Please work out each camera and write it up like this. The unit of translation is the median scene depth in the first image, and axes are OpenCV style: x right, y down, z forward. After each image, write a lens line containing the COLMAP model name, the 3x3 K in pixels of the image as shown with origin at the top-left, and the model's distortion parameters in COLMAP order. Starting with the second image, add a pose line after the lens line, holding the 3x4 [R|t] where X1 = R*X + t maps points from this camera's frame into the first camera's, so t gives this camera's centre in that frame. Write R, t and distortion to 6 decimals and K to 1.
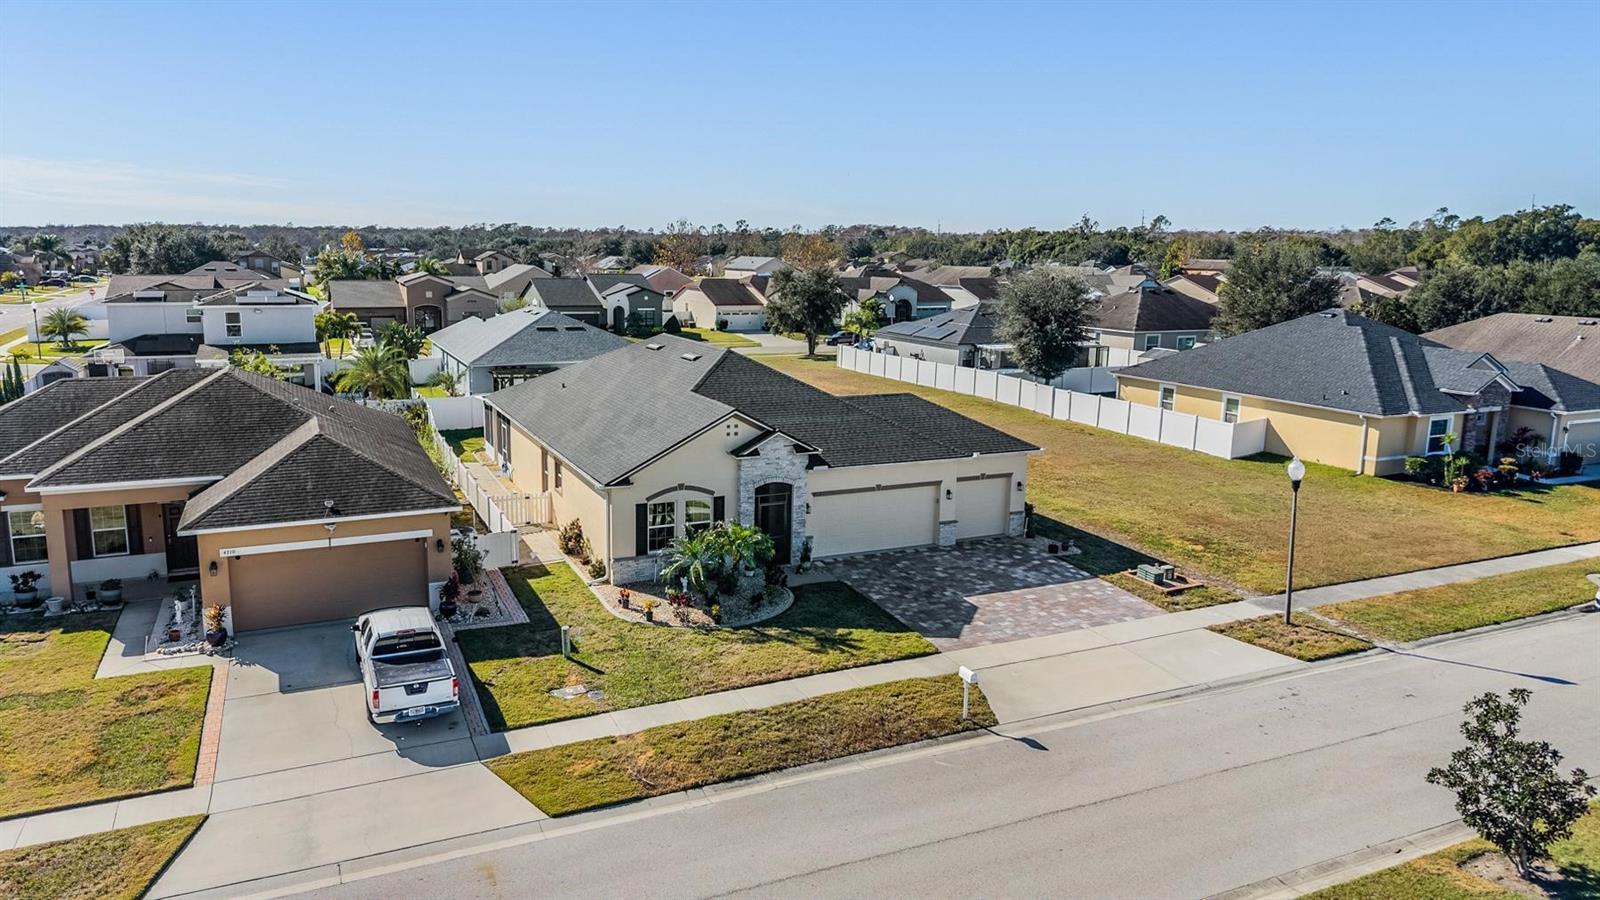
lens RADIAL K [[1091.8, 0, 781.6], [0, 1091.8, 454.4], [0, 0, 1]] dist [0.044952, -0.063863]
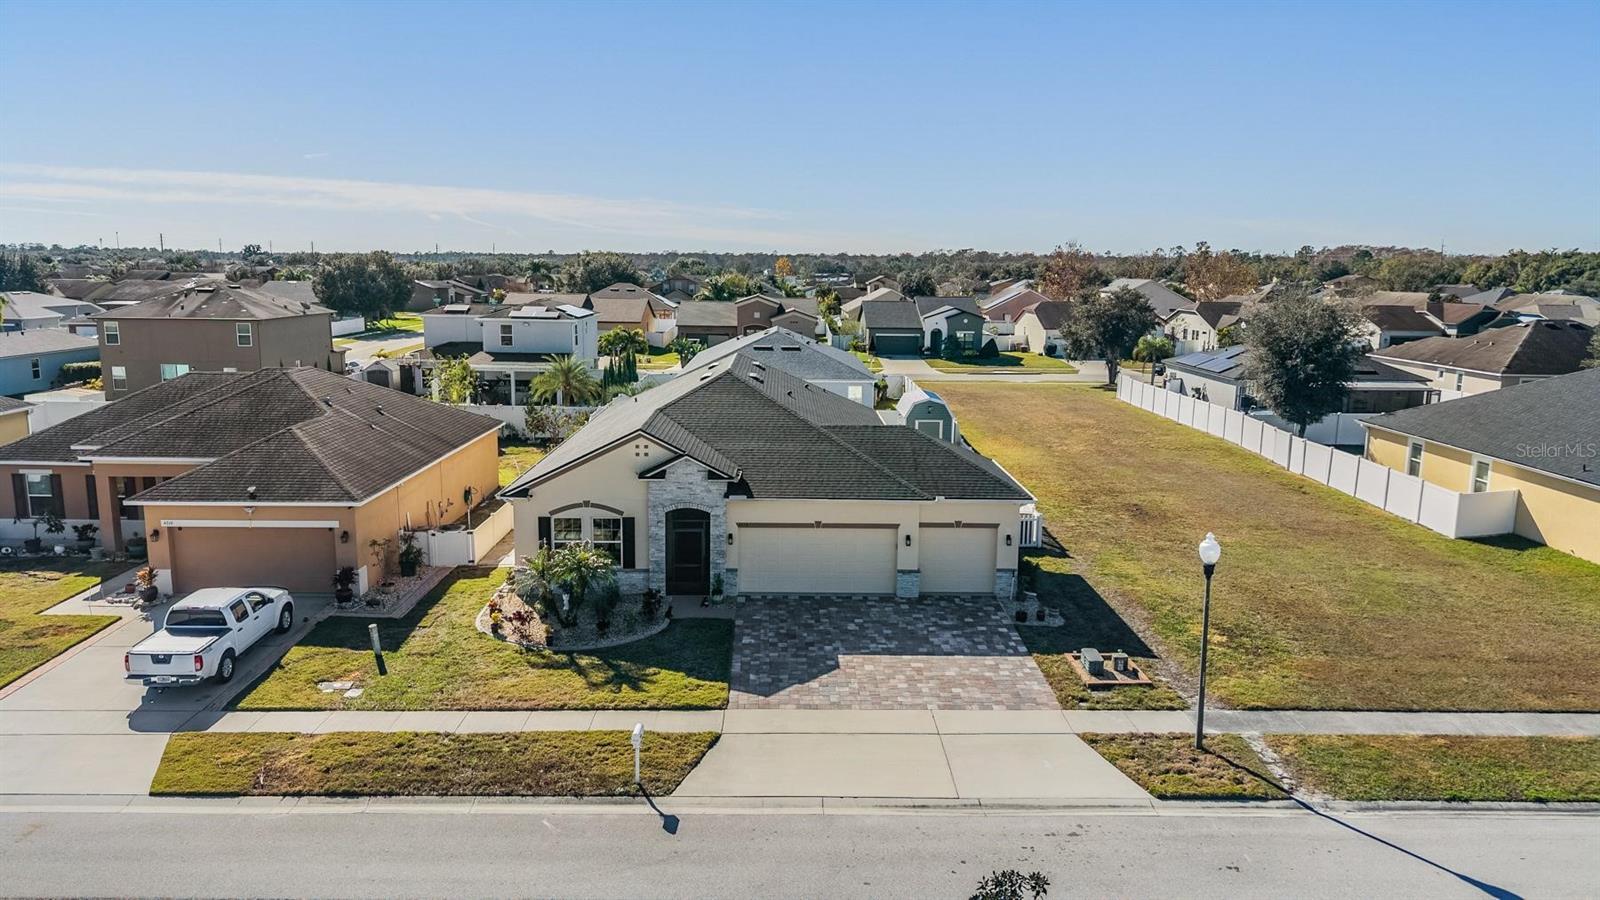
lens RADIAL K [[1085.9, 0, 800.0], [0, 1085.9, 450.0], [0, 0, 1]] dist [0.046688, -0.064439]
pose [[0.914193, 0.067919, -0.399547, 0.460872], [-0.077791, 0.996933, -0.008523, -0.024615], [0.397743, 0.038873, 0.916673, 0.161295]]
